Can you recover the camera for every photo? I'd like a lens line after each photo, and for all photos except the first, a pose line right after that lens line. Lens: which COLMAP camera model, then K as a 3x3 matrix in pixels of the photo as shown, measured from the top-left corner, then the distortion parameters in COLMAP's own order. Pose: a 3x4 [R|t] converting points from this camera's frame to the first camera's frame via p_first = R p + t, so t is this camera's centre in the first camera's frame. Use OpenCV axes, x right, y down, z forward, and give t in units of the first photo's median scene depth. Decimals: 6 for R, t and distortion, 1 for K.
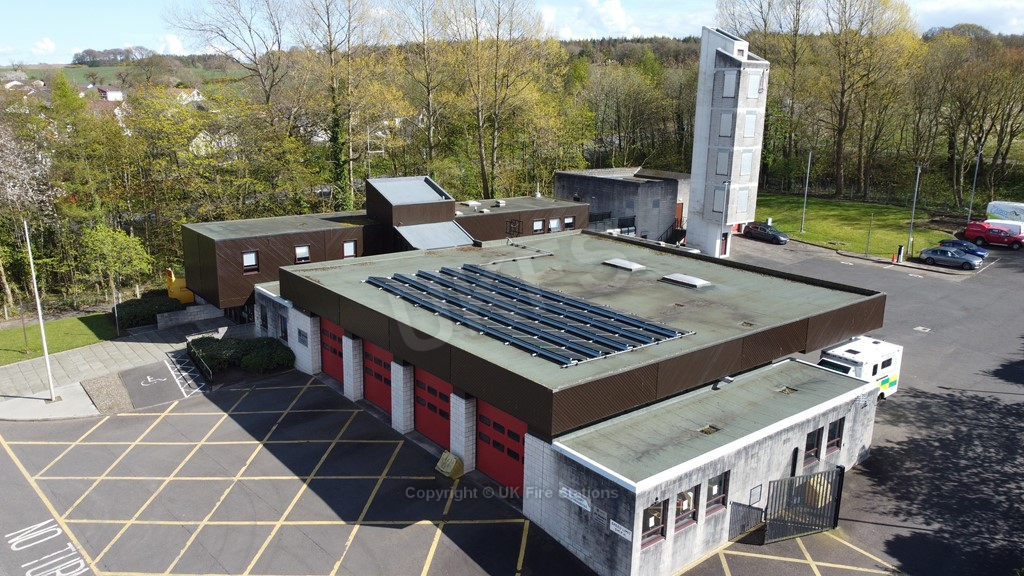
lens RADIAL K [[773.6, 0, 511.2], [0, 773.6, 287.4], [0, 0, 1]] dist [0.009573, -0.012756]
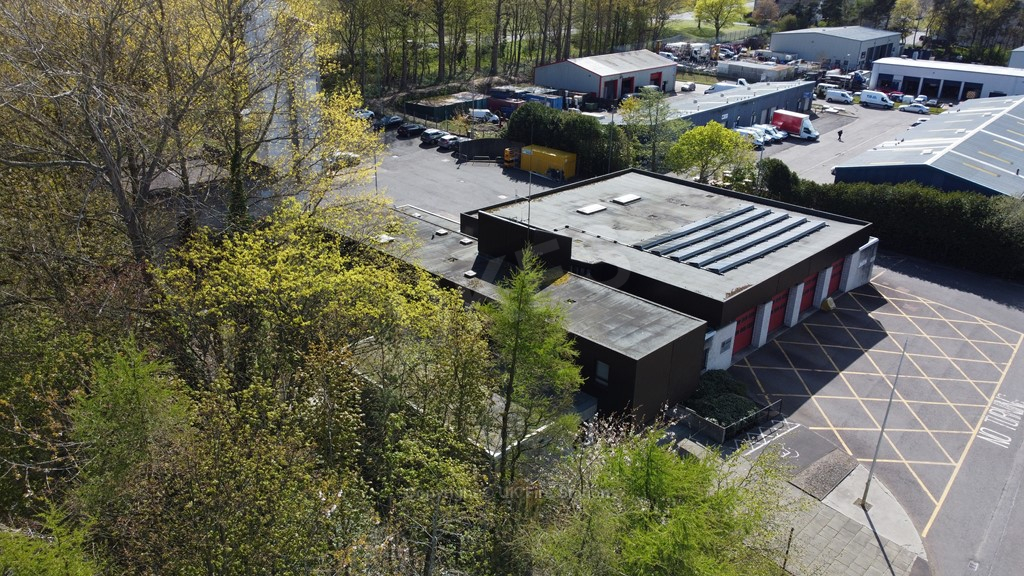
lens RADIAL K [[773.6, 0, 511.6], [0, 773.6, 292.0], [0, 0, 1]] dist [0.009573, -0.012756]
pose [[-0.114224, -0.413159, 0.903467, -1.230558], [0.214701, 0.877661, 0.428502, -0.561477], [-0.969977, 0.242921, -0.011544, 1.294745]]
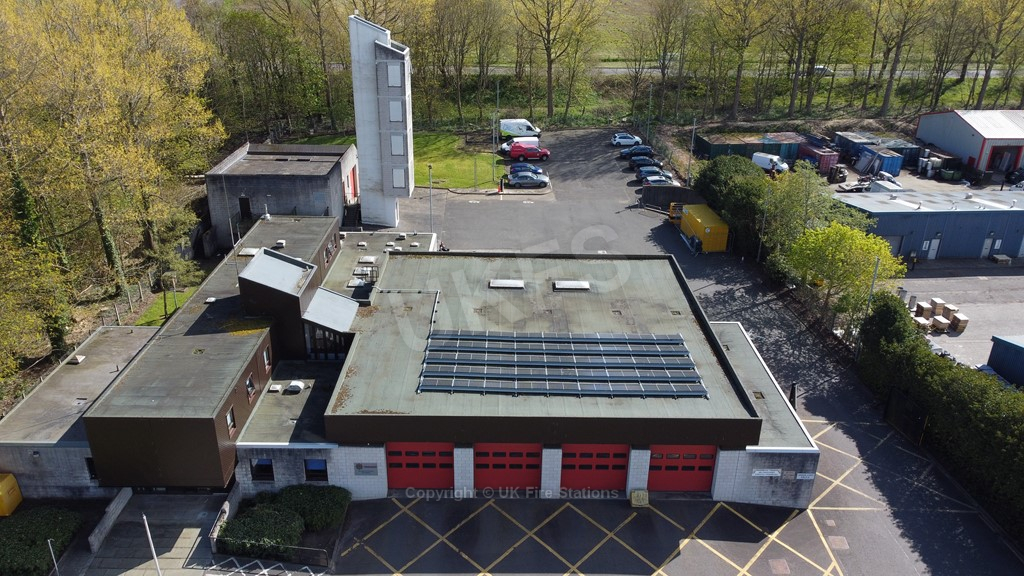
lens RADIAL K [[773.6, 0, 510.7], [0, 773.6, 288.4], [0, 0, 1]] dist [0.009573, -0.012756]
pose [[0.624198, -0.327974, 0.709091, -0.769651], [0.187043, 0.943957, 0.271956, -0.380384], [-0.758546, -0.037125, 0.650562, 0.231705]]
